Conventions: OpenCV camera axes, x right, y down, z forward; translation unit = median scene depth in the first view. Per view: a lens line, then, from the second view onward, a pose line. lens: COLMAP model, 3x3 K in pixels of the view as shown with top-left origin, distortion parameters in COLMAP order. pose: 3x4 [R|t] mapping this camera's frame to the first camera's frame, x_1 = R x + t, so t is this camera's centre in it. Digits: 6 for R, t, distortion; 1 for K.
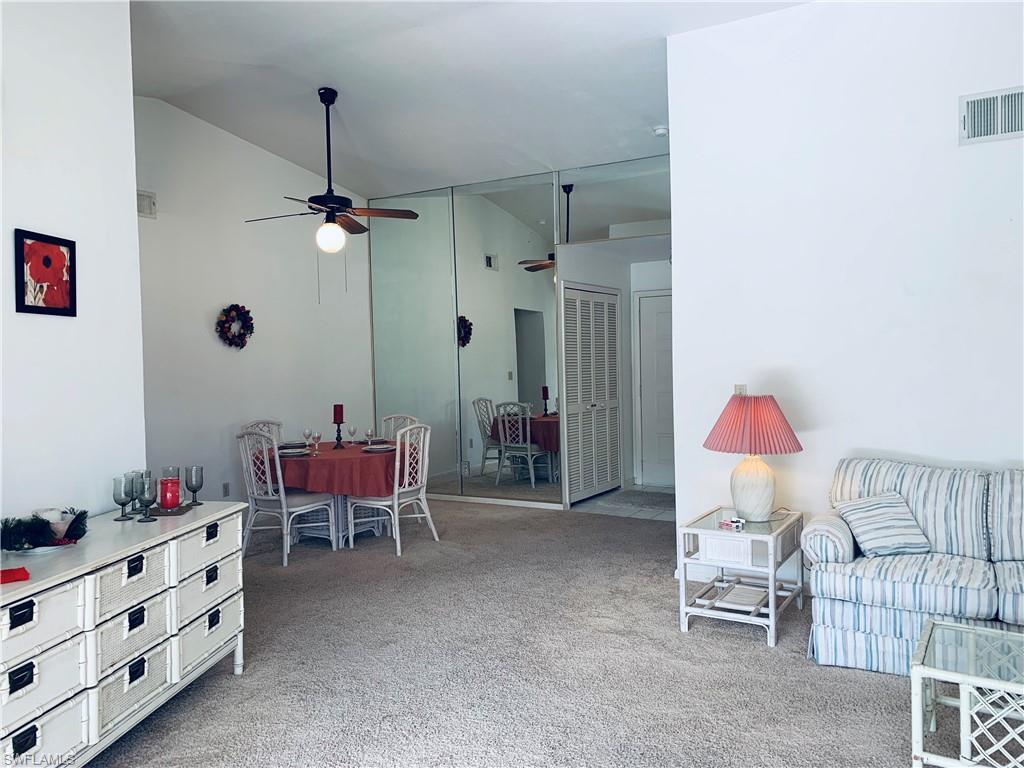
lens RADIAL K [[866.5, 0, 512.0], [0, 866.5, 384.0], [0, 0, 1]] dist [0.026352, -0.007376]
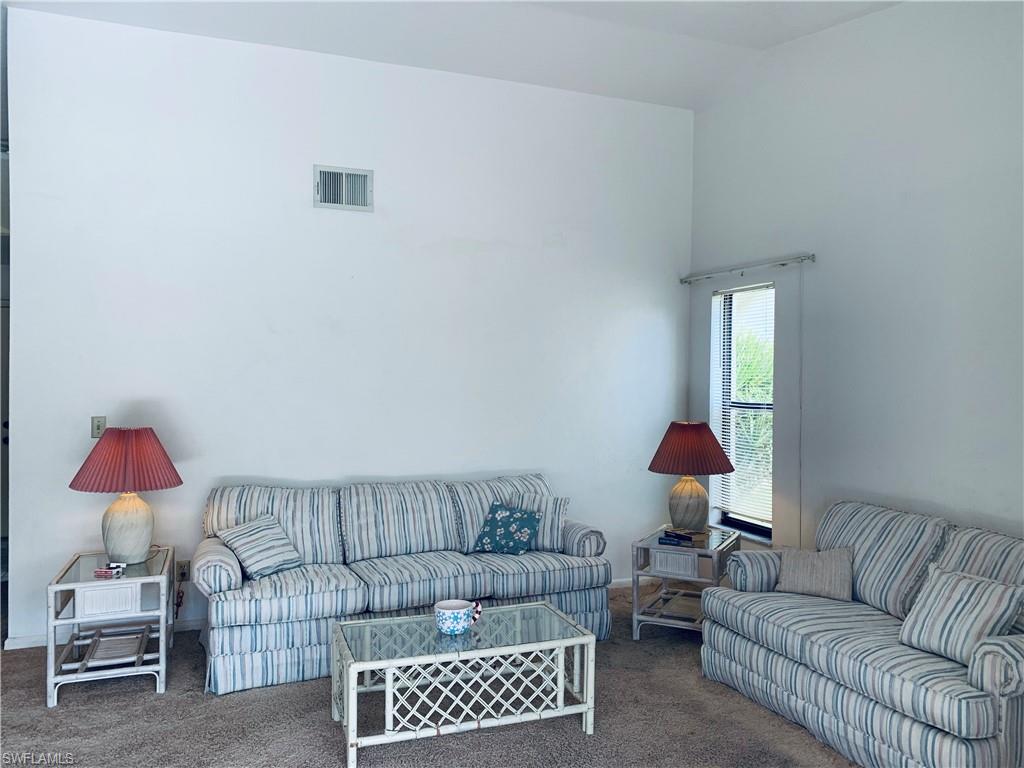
lens RADIAL K [[866.5, 0, 512.0], [0, 866.5, 384.0], [0, 0, 1]] dist [0.026352, -0.007376]
pose [[0.558654, 0.013472, 0.829291, -0.300179], [0.004387, 0.999806, -0.019197, -0.016562], [-0.829389, 0.014362, 0.558487, 0.153147]]
